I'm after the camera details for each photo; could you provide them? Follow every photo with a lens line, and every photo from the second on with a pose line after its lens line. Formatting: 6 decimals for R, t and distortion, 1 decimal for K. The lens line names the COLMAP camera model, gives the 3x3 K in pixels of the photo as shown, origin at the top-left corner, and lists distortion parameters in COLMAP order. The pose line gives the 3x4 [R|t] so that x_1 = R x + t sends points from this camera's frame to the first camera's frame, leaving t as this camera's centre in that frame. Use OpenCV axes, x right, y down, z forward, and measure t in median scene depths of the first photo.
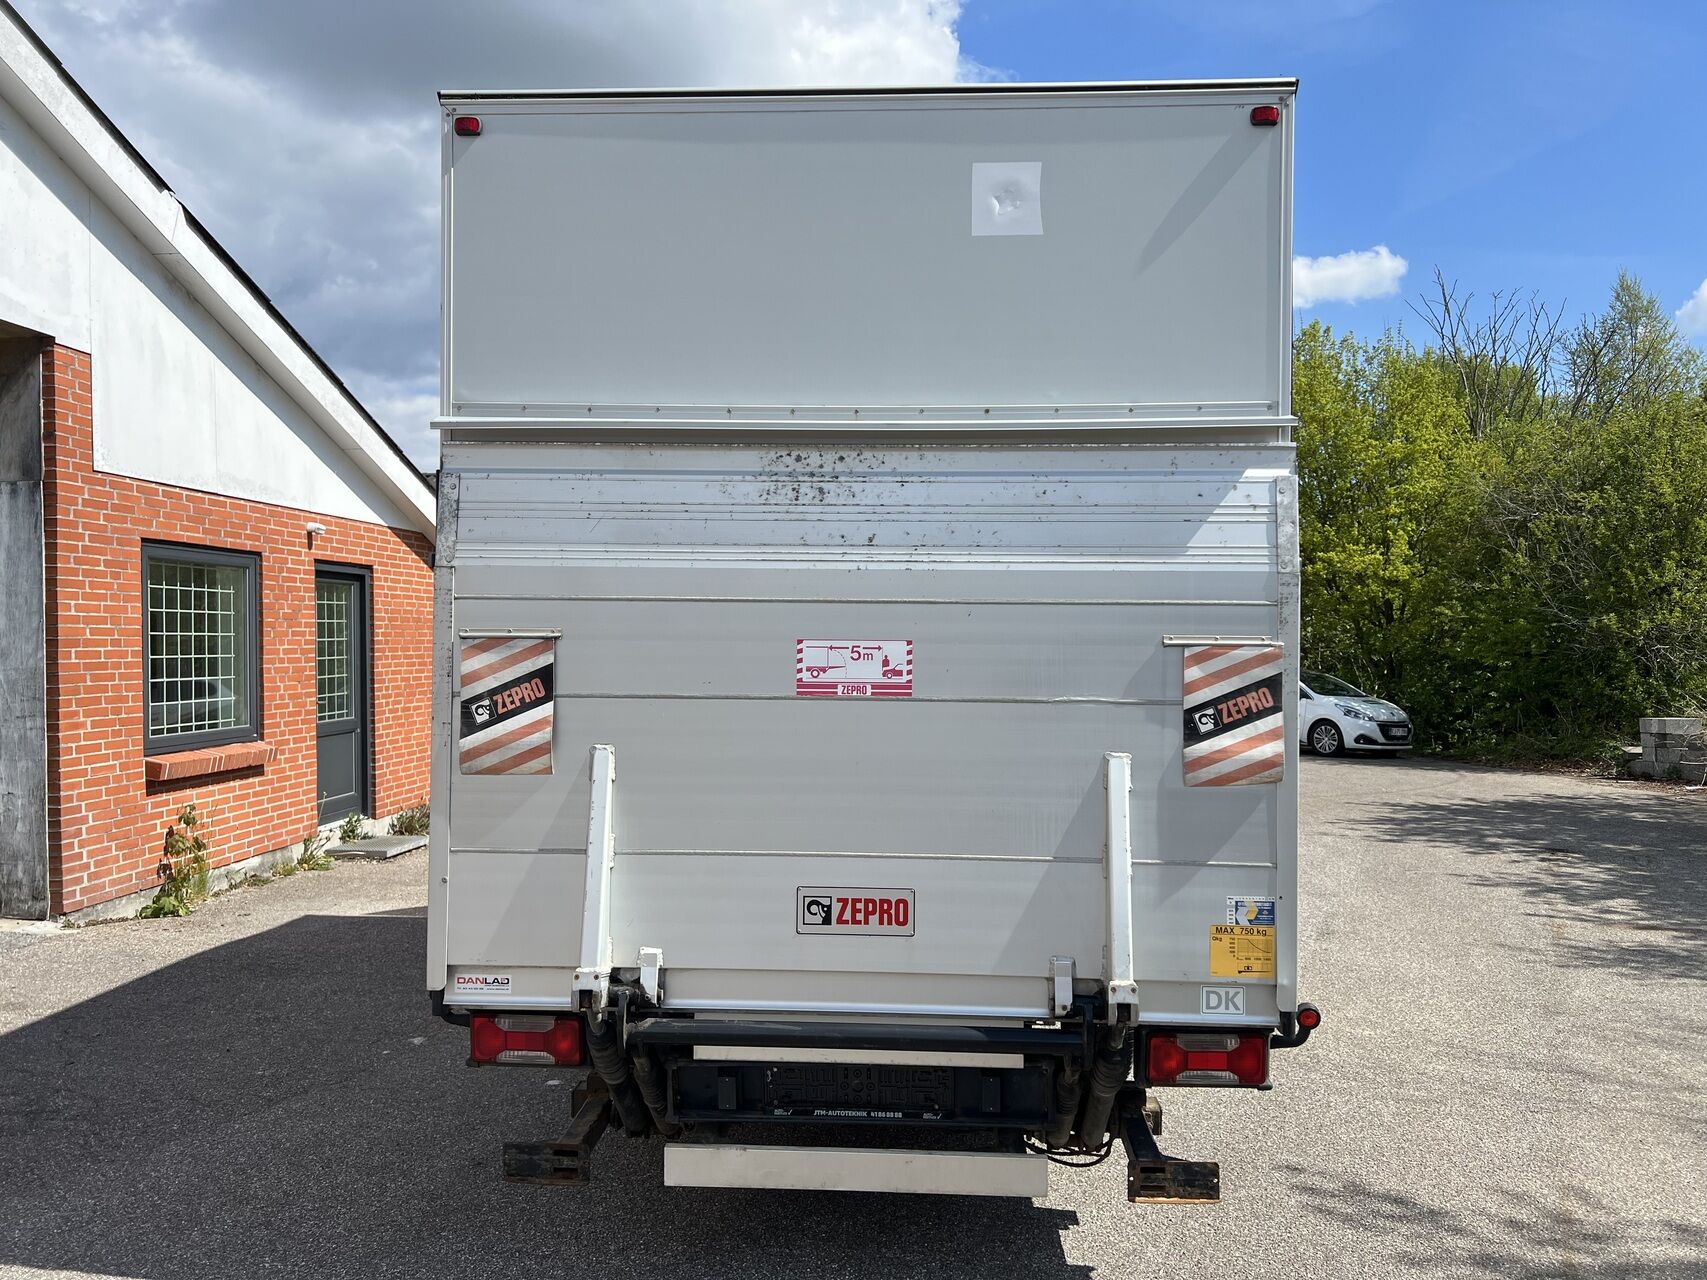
lens RADIAL K [[1281.1, 0, 858.7], [0, 1281.1, 623.3], [0, 0, 1]] dist [0.071063, -0.083054]
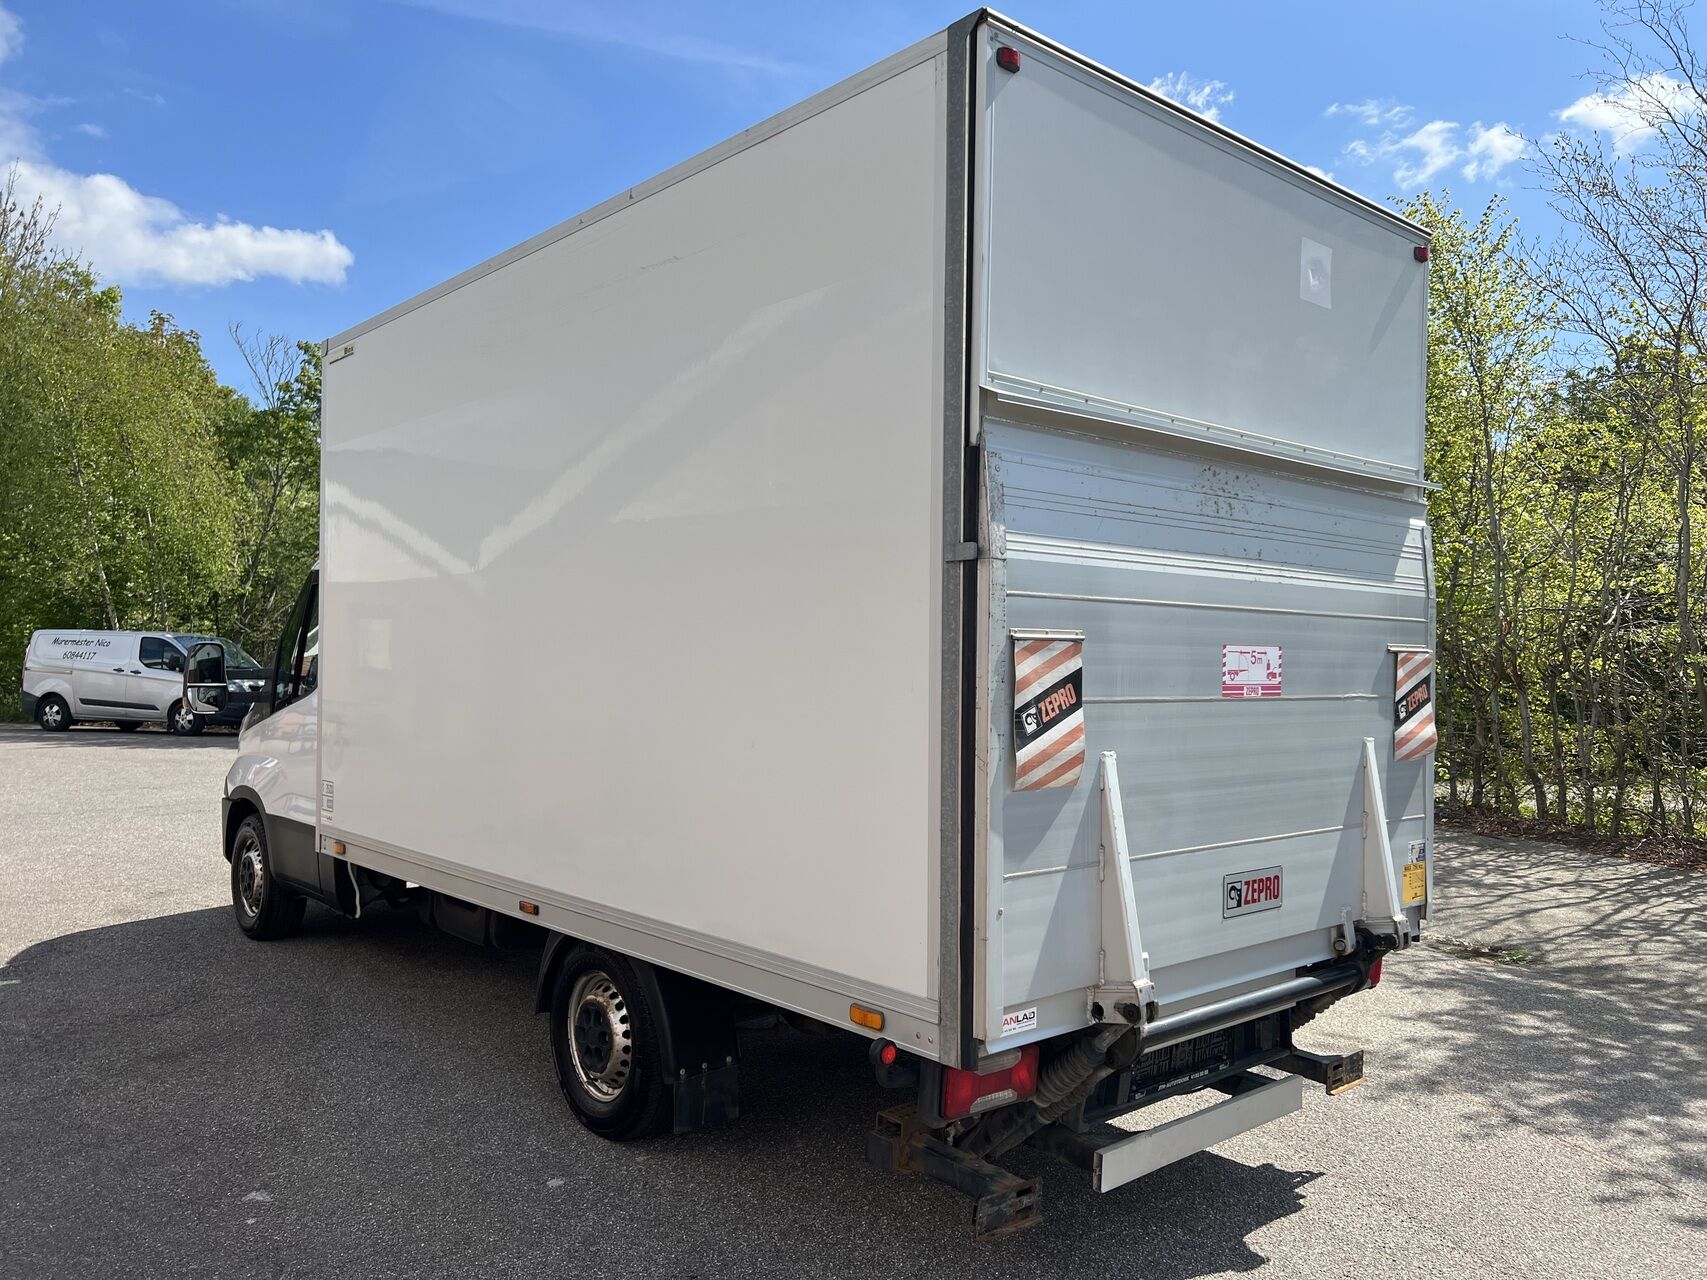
lens RADIAL K [[1281.1, 0, 870.1], [0, 1281.1, 626.1], [0, 0, 1]] dist [0.071063, -0.083054]
pose [[0.710589, 0.018952, 0.703352, -0.884618], [-0.026498, 0.999649, -0.000165, 0.004601], [-0.703108, -0.018520, 0.710842, 0.387614]]
